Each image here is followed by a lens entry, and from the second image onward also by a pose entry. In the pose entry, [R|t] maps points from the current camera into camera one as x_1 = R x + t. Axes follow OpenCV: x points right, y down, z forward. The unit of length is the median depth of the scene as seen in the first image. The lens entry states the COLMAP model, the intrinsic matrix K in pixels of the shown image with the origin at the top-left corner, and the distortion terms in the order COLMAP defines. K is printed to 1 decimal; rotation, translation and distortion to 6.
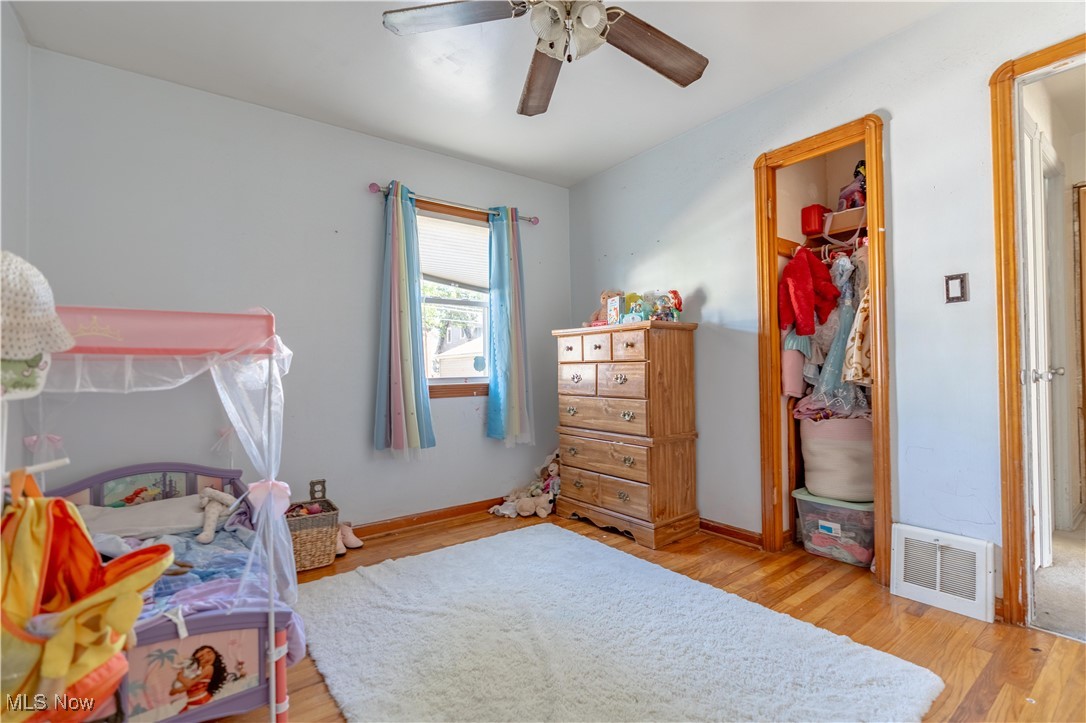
lens RADIAL K [[488.2, 0, 544.5], [0, 488.2, 362.7], [0, 0, 1]] dist [-0.009994, 0.005369]
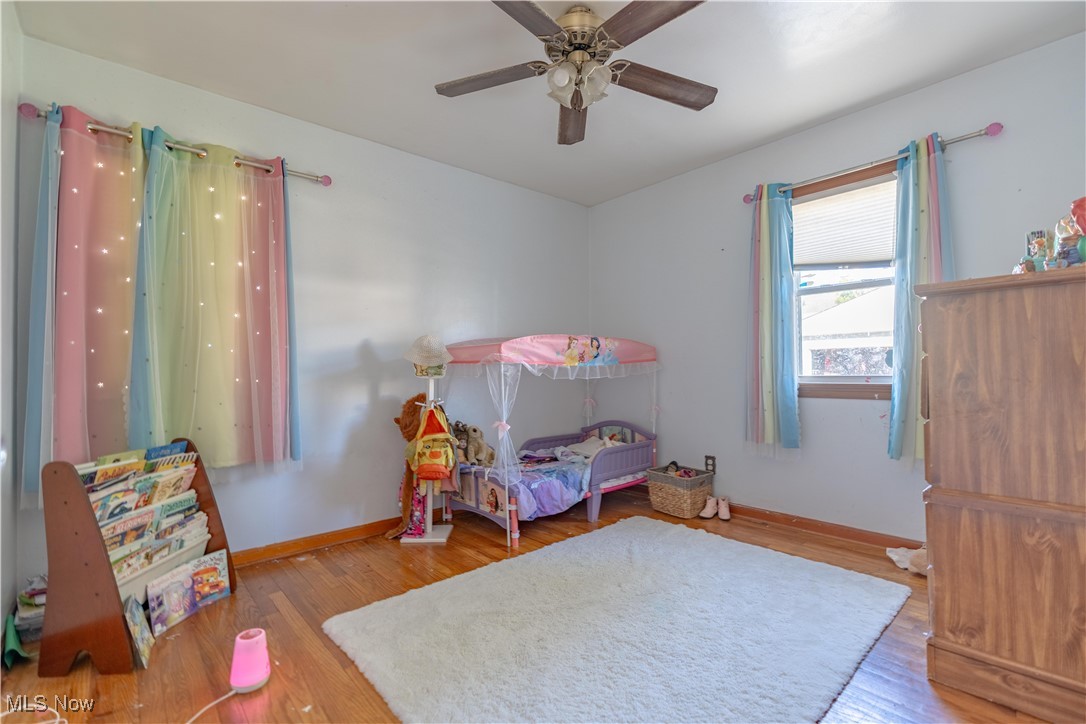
lens RADIAL K [[488.2, 0, 544.5], [0, 488.2, 363.2], [0, 0, 1]] dist [-0.009994, 0.005369]
pose [[0.076774, -0.002844, -0.997044, 0.737737], [0.022242, 0.999752, -0.001140, -0.002502], [0.996800, -0.022089, 0.076819, 0.486676]]
